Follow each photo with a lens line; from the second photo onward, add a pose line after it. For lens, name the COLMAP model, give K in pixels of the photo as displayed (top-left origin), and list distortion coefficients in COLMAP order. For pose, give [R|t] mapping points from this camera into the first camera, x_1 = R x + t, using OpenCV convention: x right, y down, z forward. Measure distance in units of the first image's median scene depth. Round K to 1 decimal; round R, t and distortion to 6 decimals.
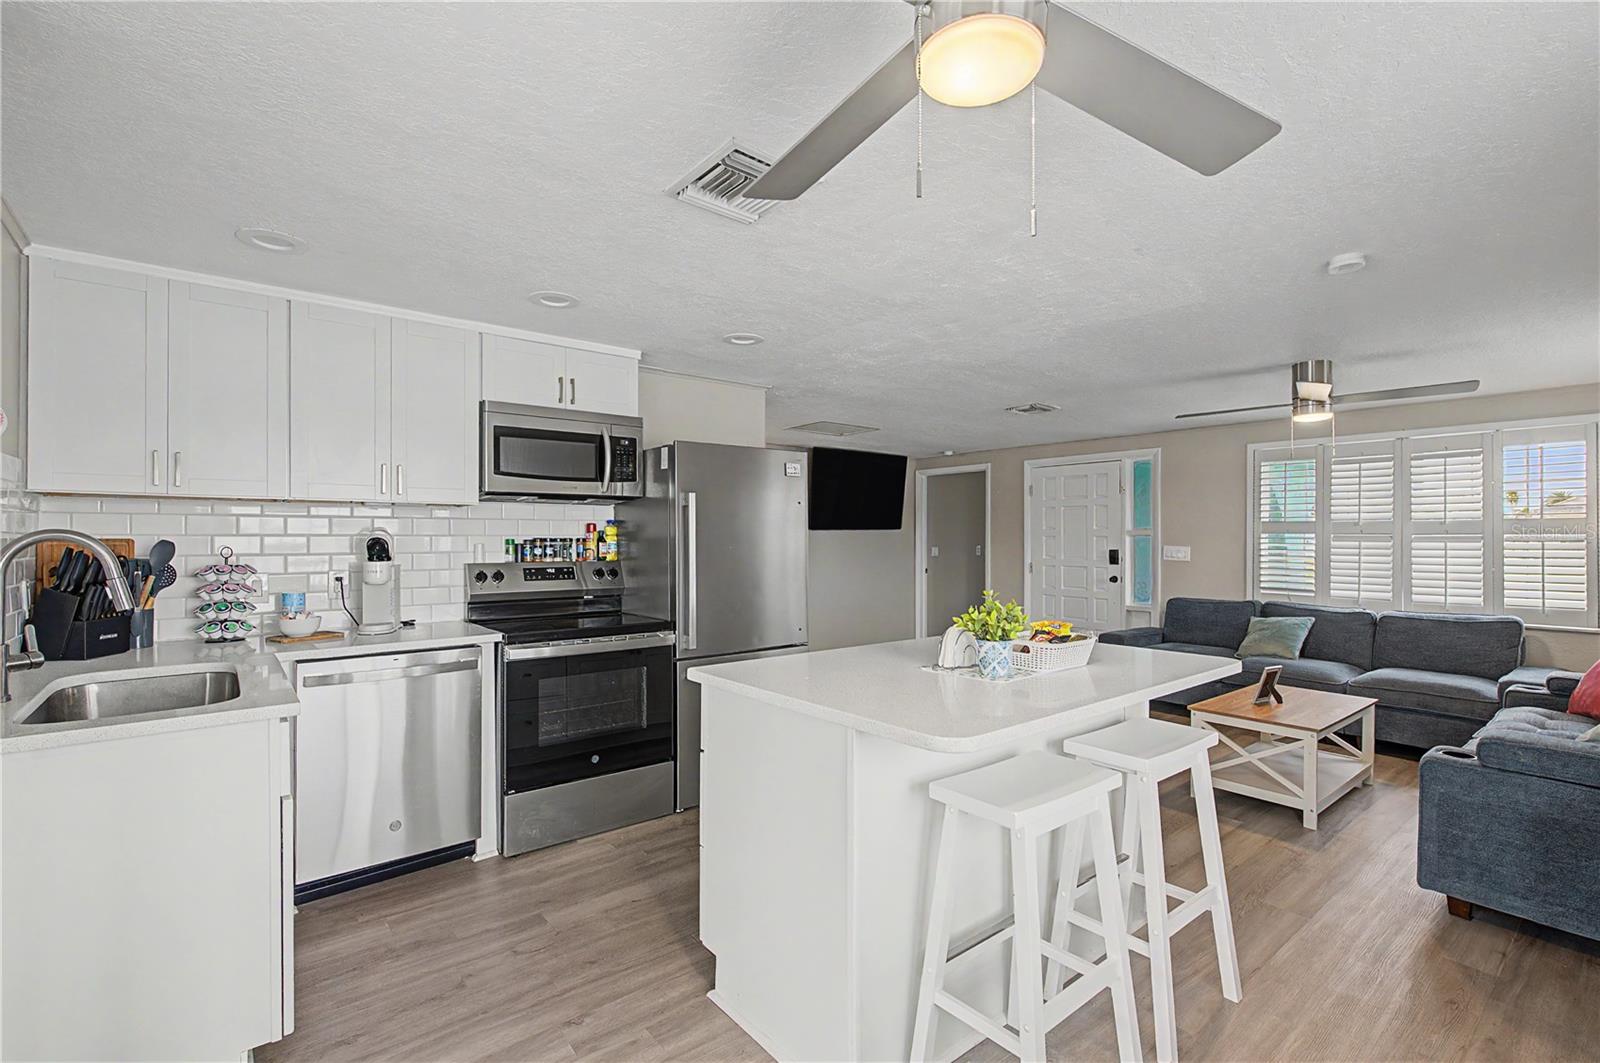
lens RADIAL K [[707.4, 0, 799.2], [0, 707.4, 531.0], [0, 0, 1]] dist [-0.003168, -0.001023]
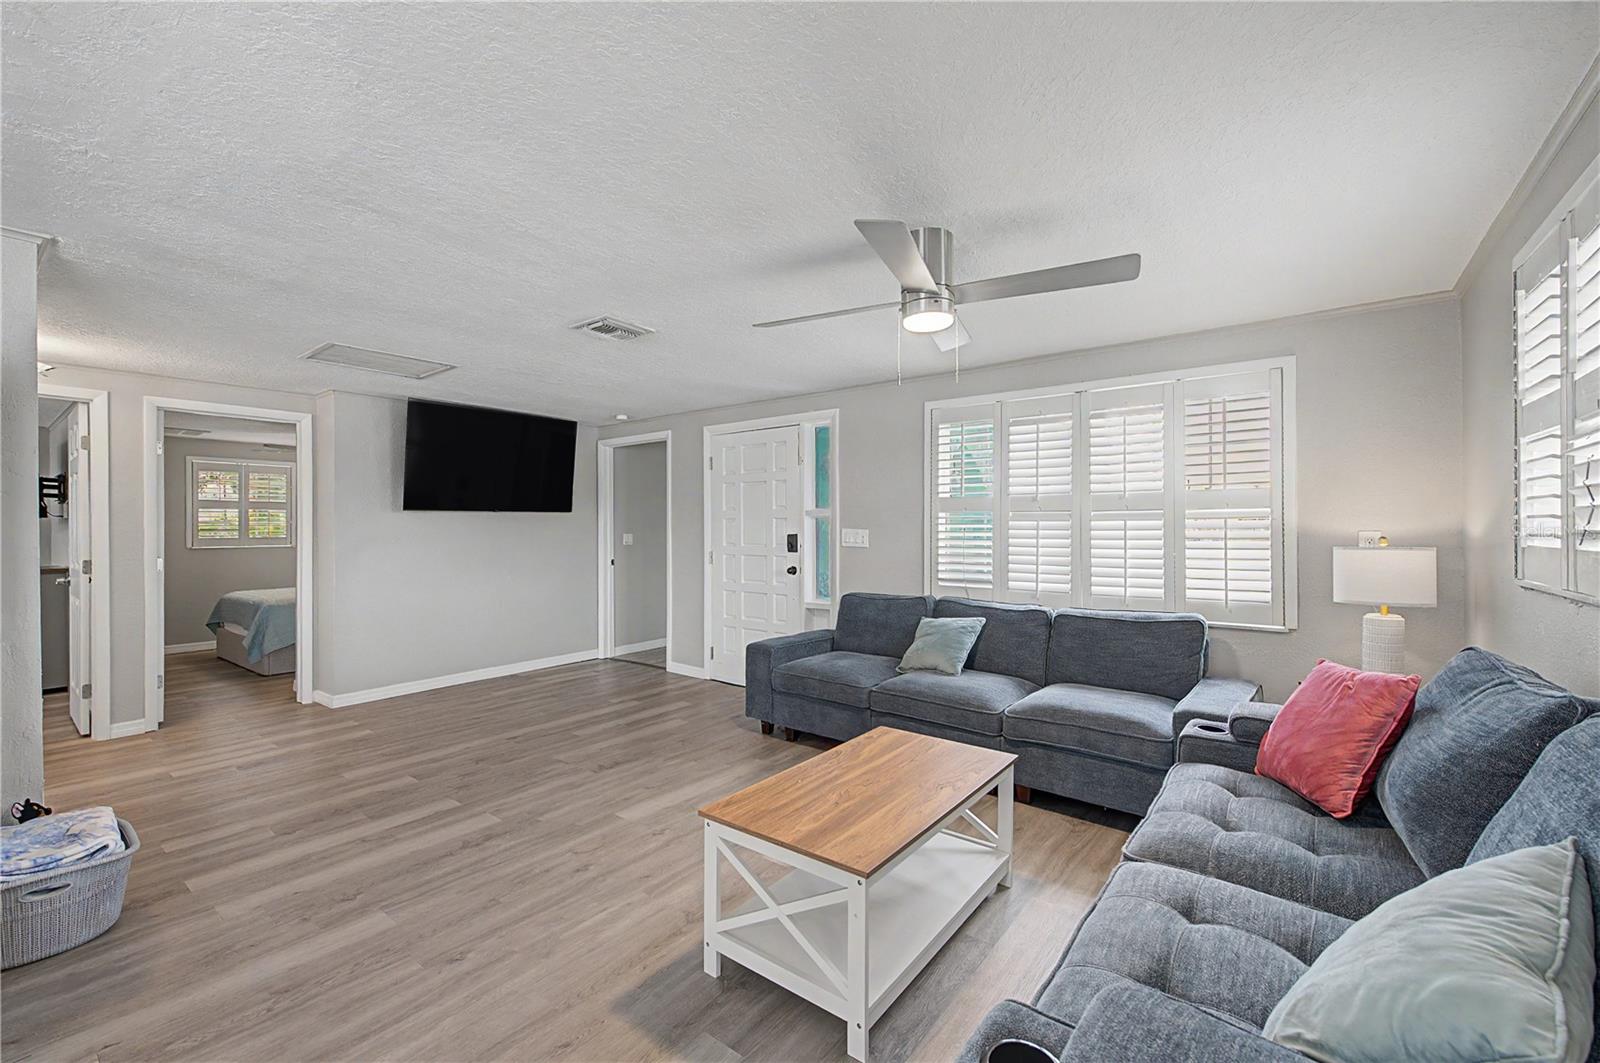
lens RADIAL K [[659.4, 0, 800.5], [0, 659.4, 525.3], [0, 0, 1]] dist [-0.000683, -0.001046]
pose [[0.971868, -0.005157, 0.235468, 0.337176], [0.003780, 0.999973, 0.006298, 0.013833], [-0.235494, -0.005231, 0.971862, 0.317377]]
